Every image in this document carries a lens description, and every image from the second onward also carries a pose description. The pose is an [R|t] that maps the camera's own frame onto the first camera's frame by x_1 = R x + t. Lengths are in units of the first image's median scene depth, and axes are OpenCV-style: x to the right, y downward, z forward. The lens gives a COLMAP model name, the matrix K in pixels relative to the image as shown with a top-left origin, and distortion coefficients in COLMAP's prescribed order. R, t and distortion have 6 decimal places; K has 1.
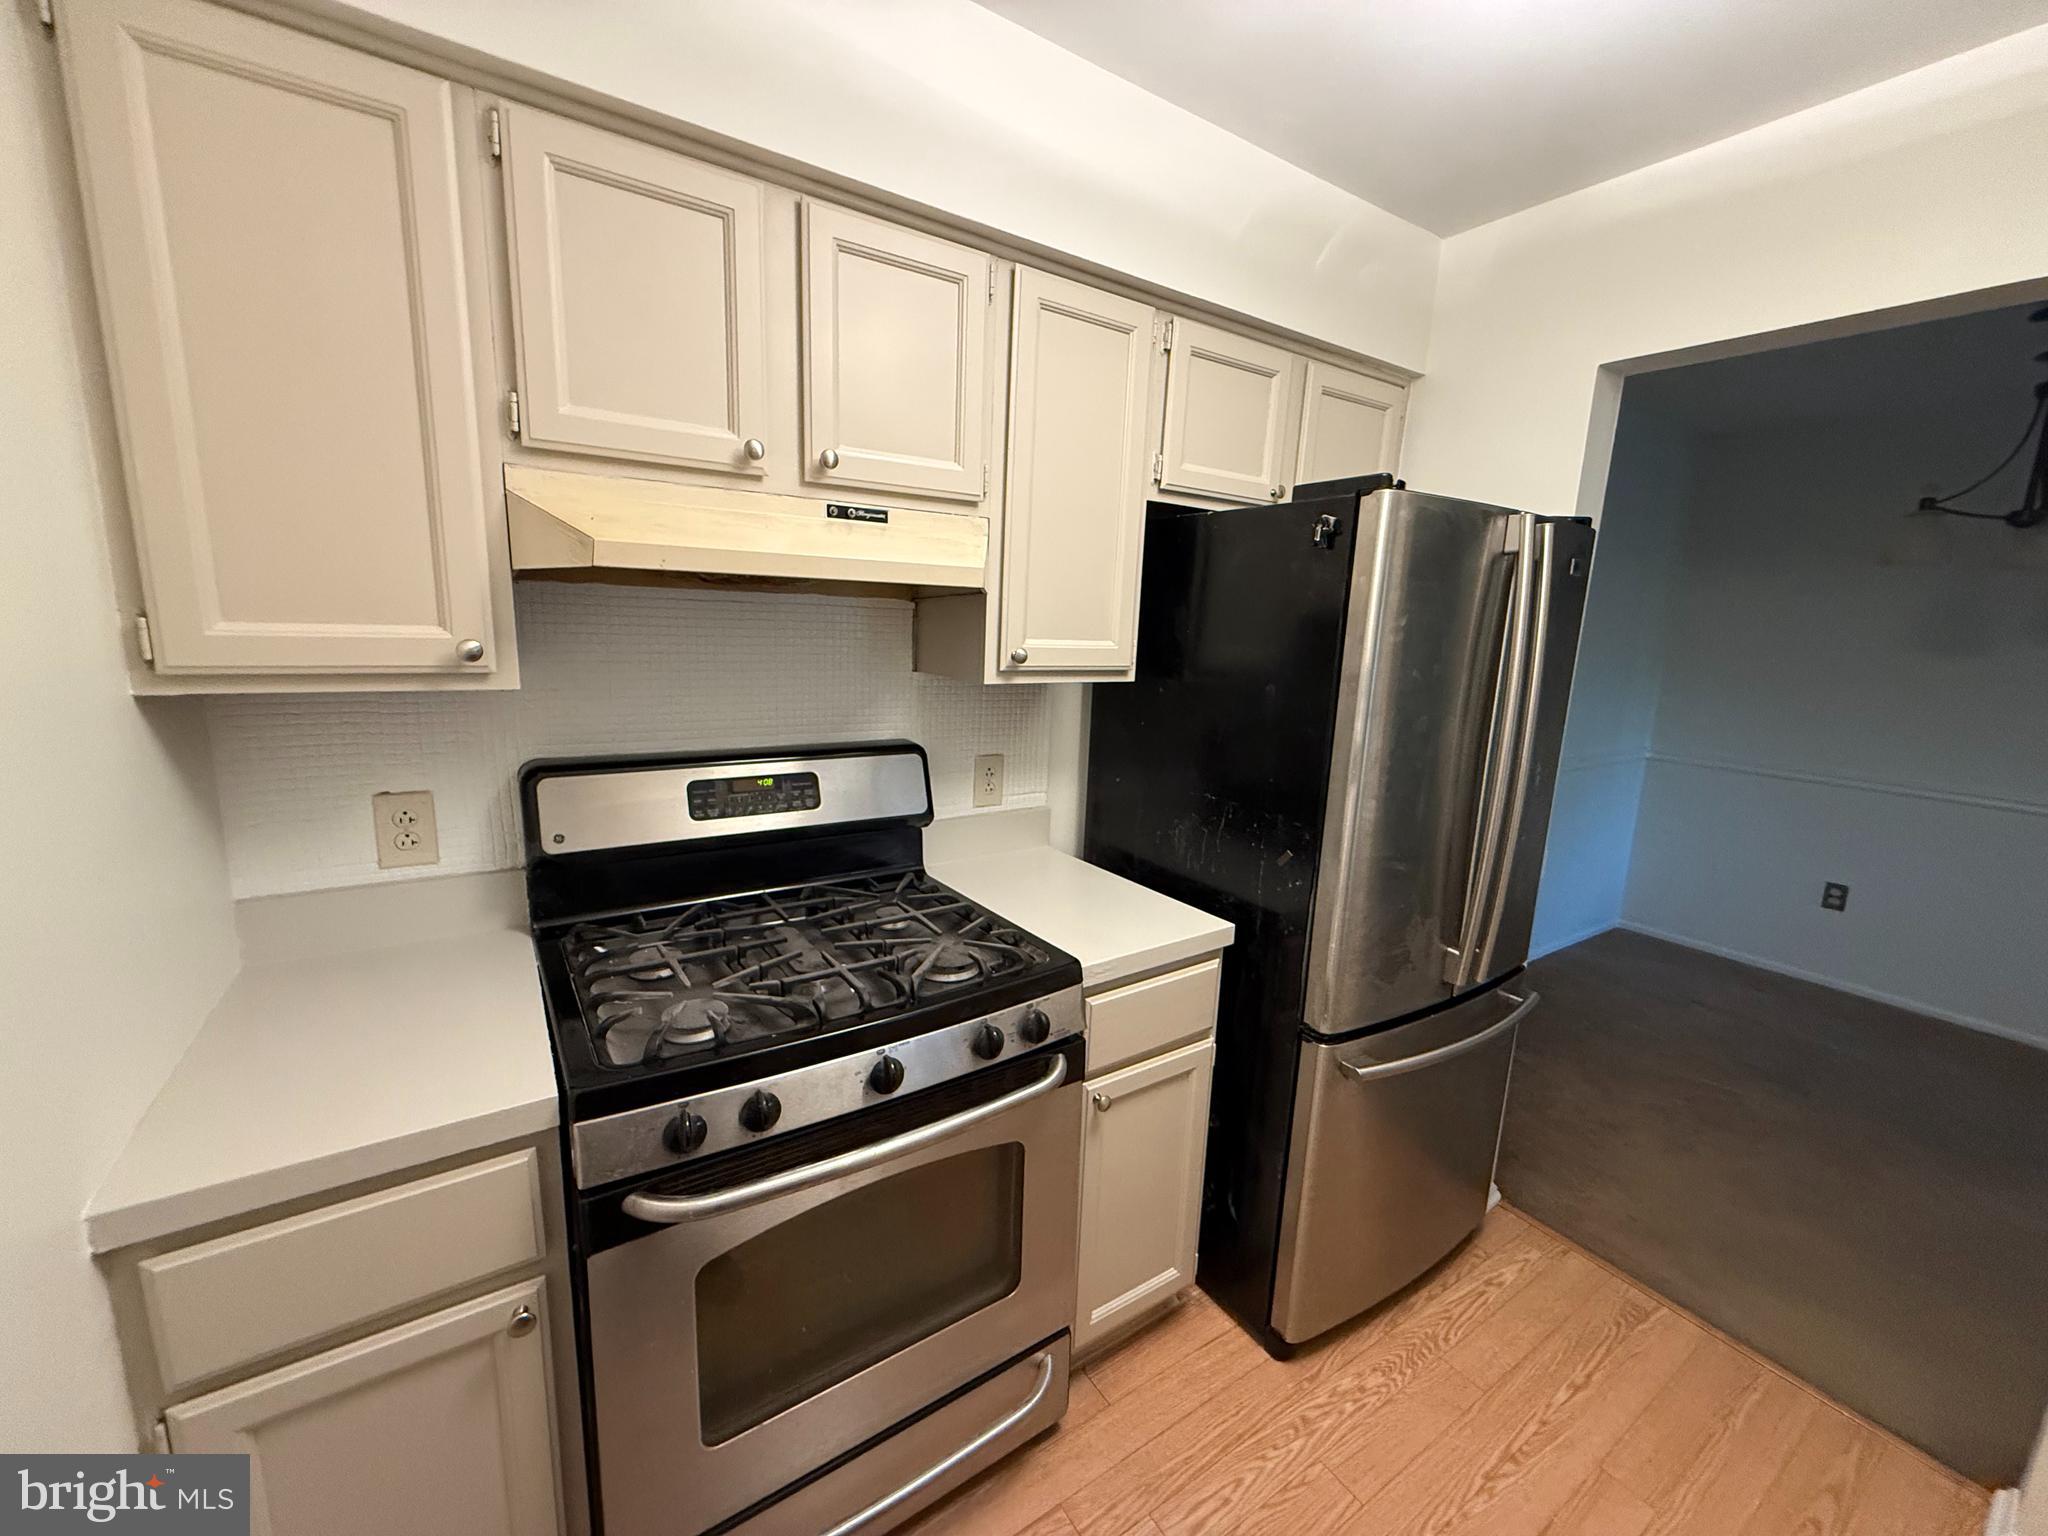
lens RADIAL K [[810.6, 0, 1013.9], [0, 810.6, 768.2], [0, 0, 1]] dist [-0.002434, -0.000384]
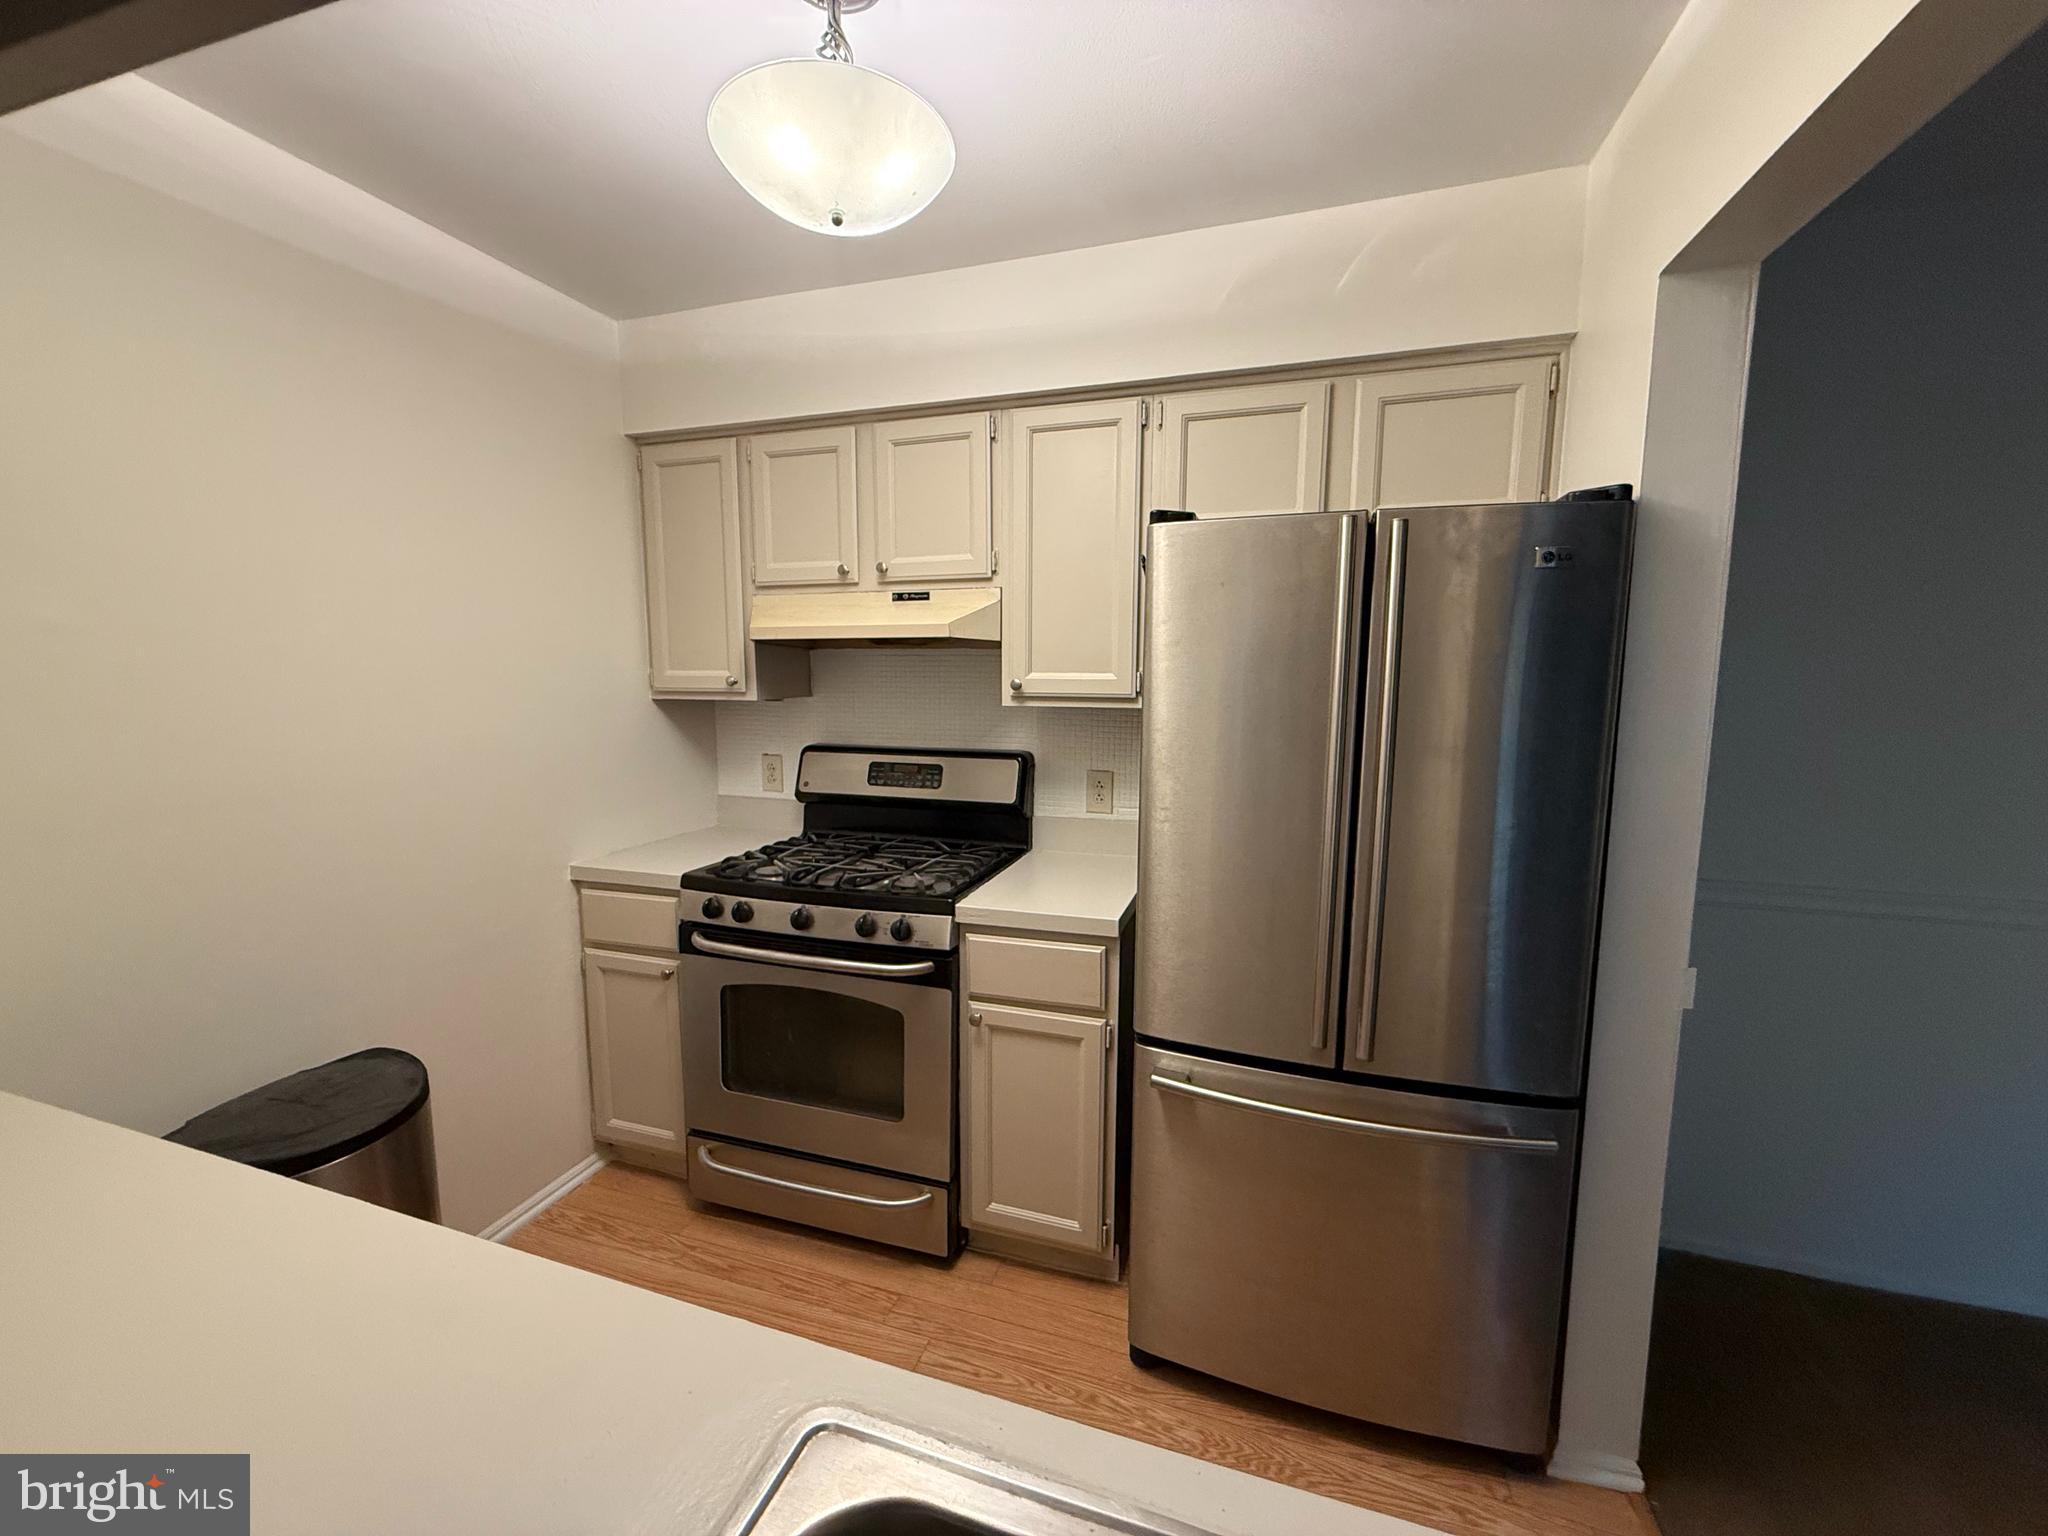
lens RADIAL K [[810.6, 0, 1013.9], [0, 810.6, 768.2], [0, 0, 1]] dist [-0.002434, -0.000384]
pose [[0.621584, 0.060556, -0.781003, 1.189273], [-0.124281, 0.992003, -0.021996, 0.032182], [0.773426, 0.110737, 0.624139, 0.192267]]
